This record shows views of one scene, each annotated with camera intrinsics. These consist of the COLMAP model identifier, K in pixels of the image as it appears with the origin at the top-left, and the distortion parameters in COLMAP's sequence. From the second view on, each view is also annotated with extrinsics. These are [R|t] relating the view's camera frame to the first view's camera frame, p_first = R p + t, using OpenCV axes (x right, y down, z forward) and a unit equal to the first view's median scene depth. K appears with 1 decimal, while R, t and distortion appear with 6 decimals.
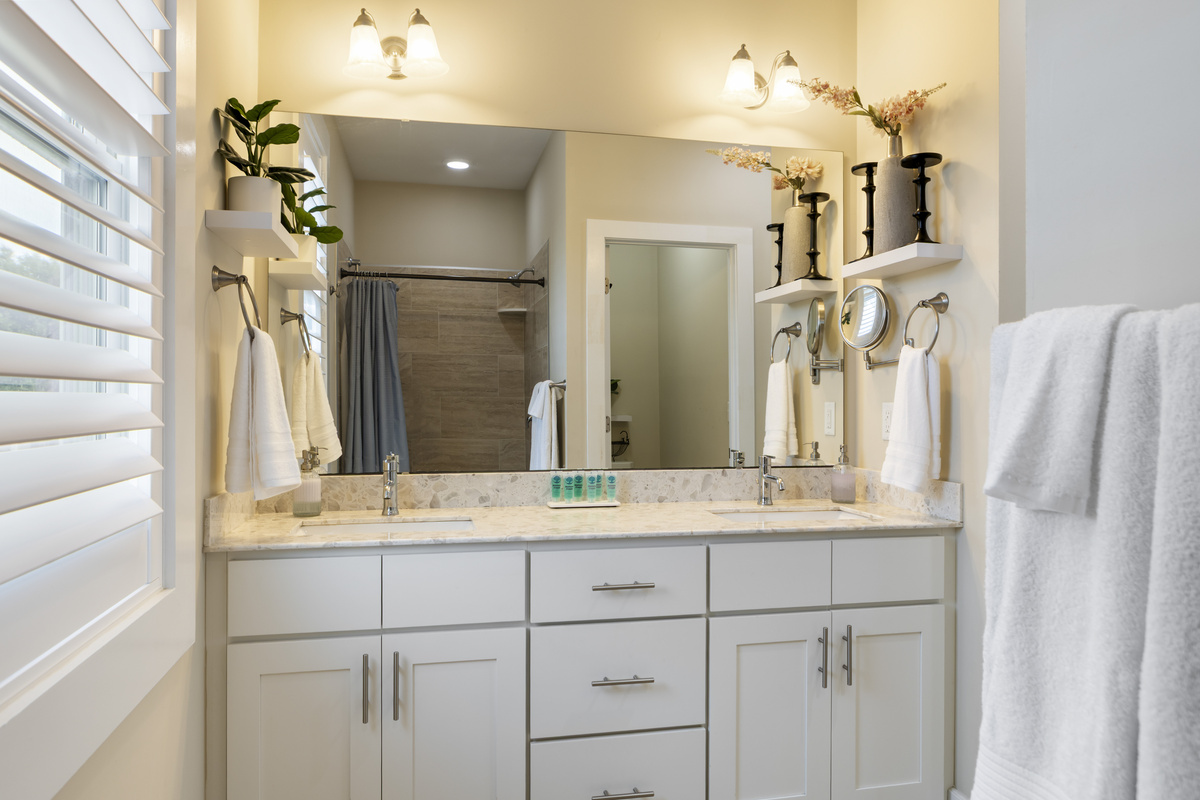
lens RADIAL K [[819.6, 0, 601.0], [0, 819.6, 392.6], [0, 0, 1]] dist [-0.007906, 0.001586]
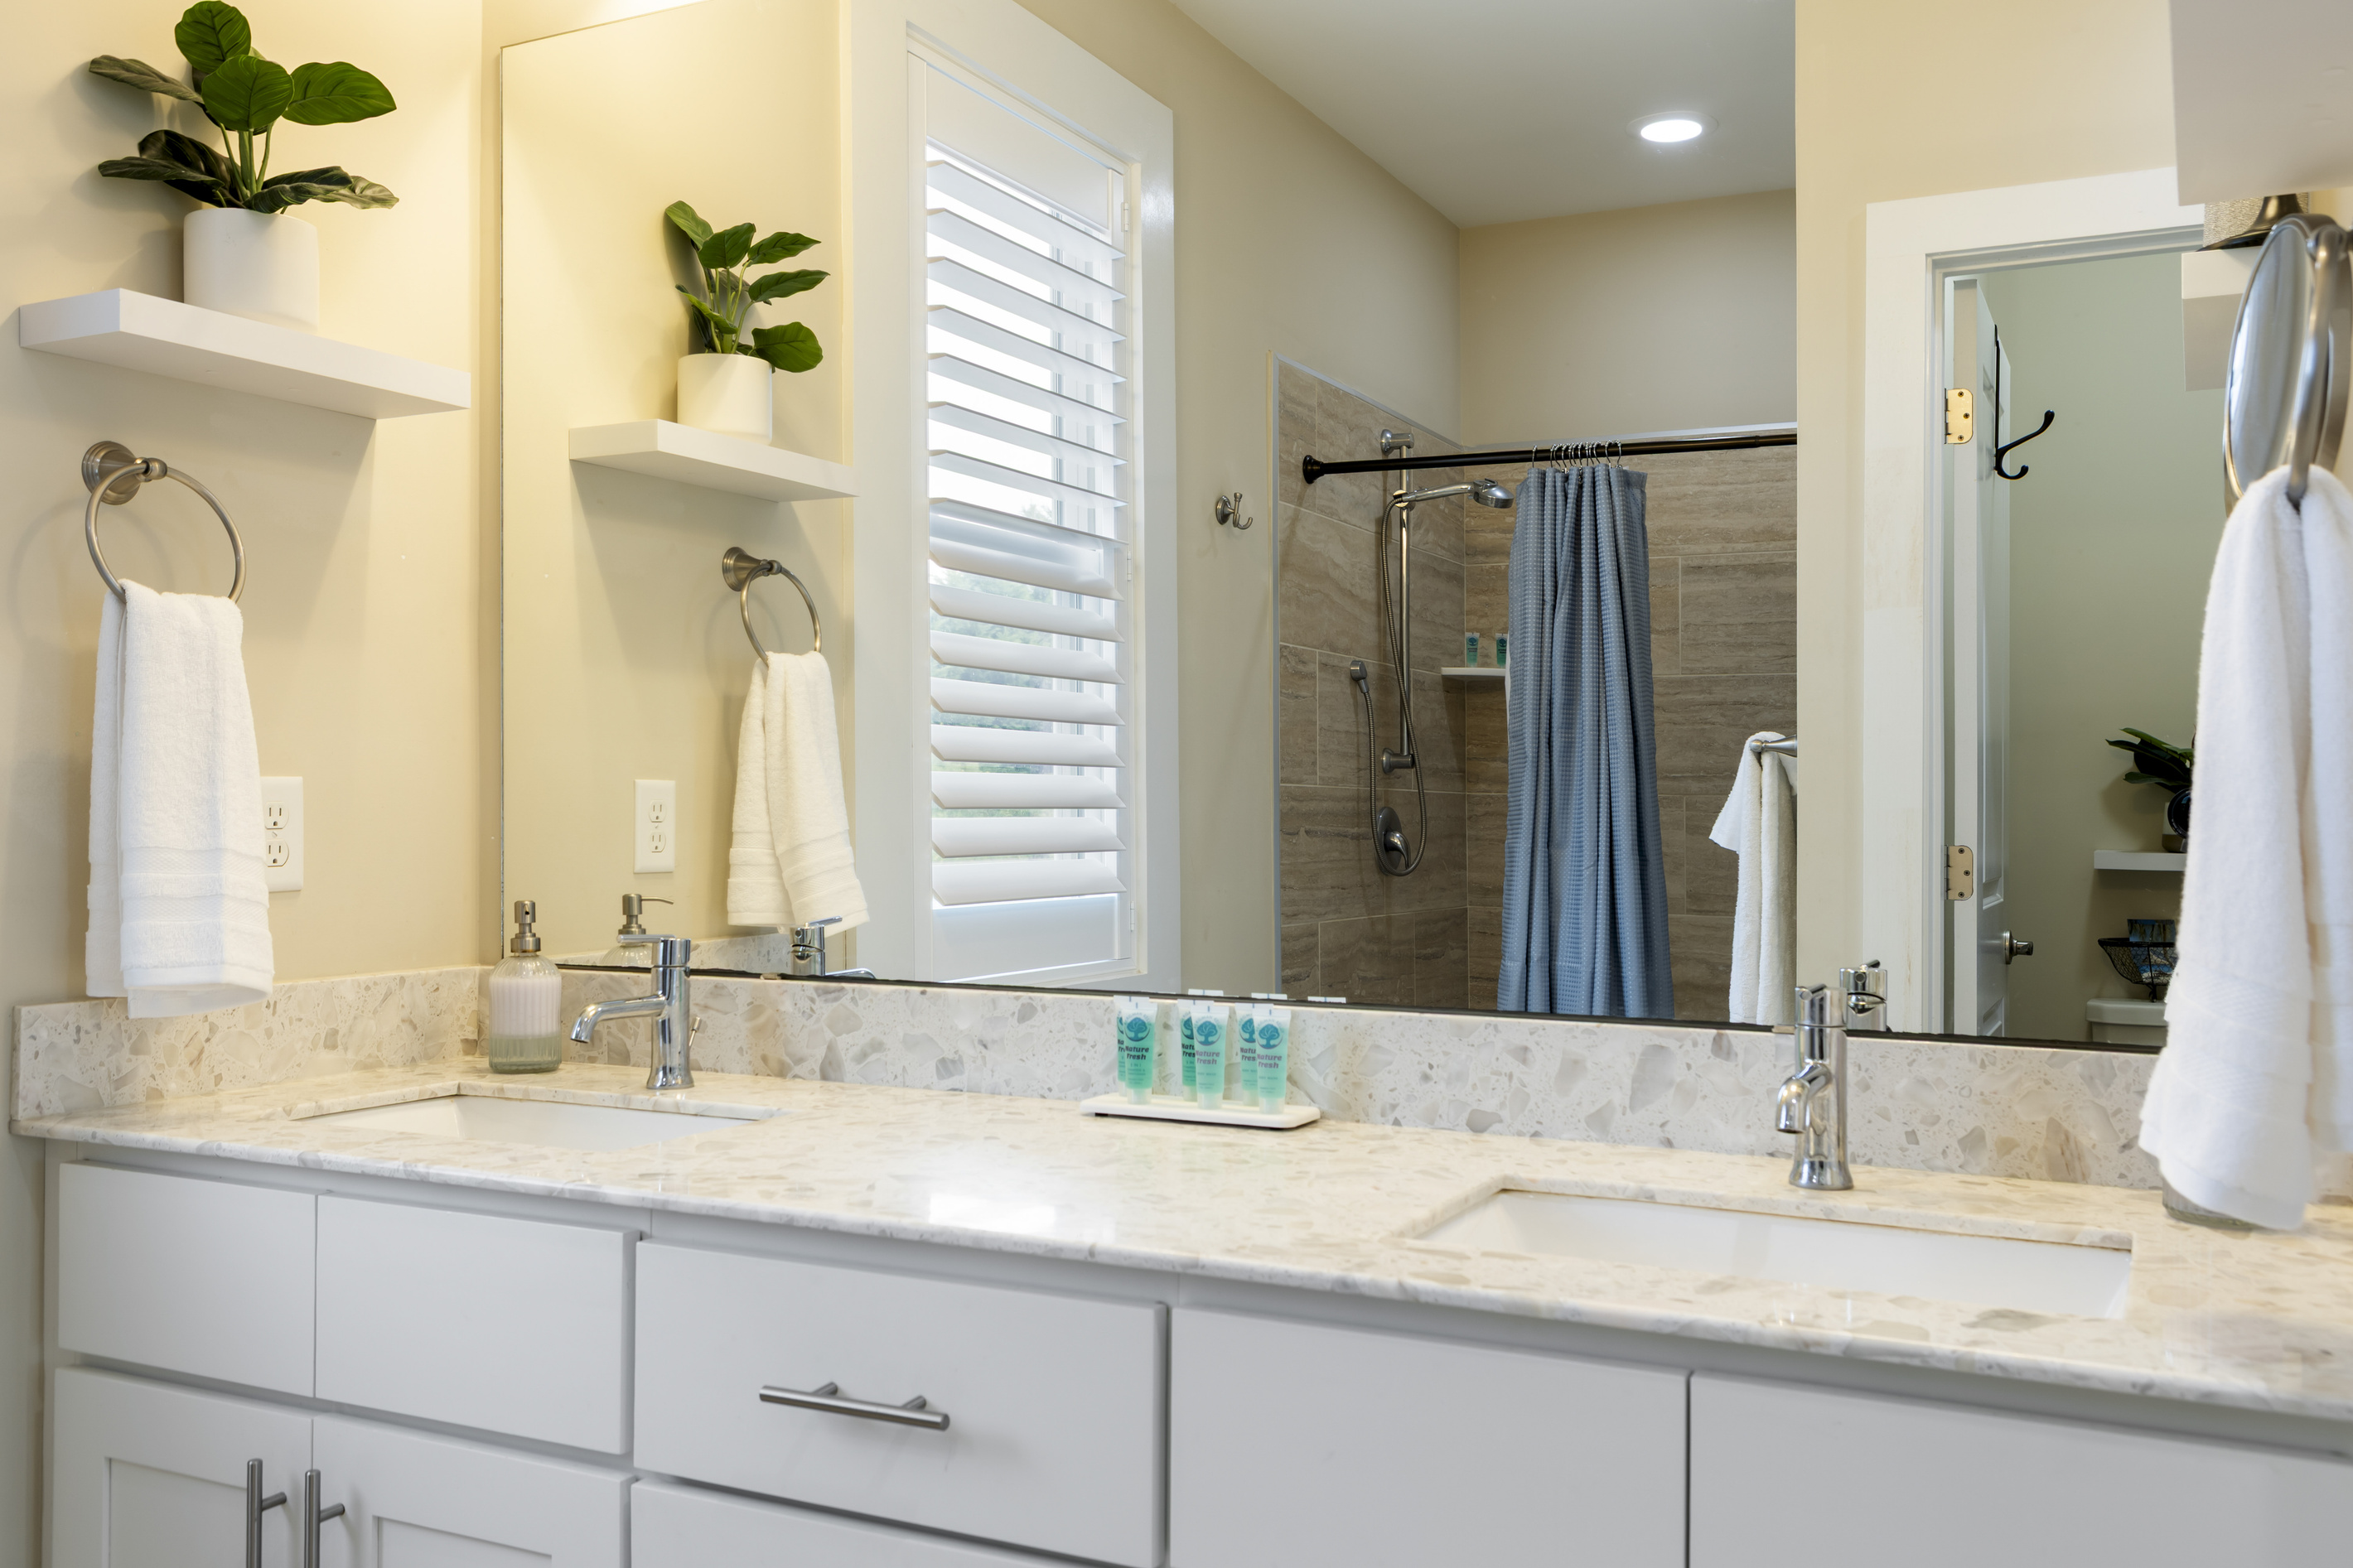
lens RADIAL K [[2005.8, 0, 1179.8], [0, 2005.8, 806.4], [0, 0, 1]] dist [0.018069, -0.008118]
pose [[0.771430, -0.002109, -0.636311, 0.433656], [0.000911, 0.999997, -0.002209, 0.025907], [0.636314, 0.001124, 0.771430, 0.422650]]
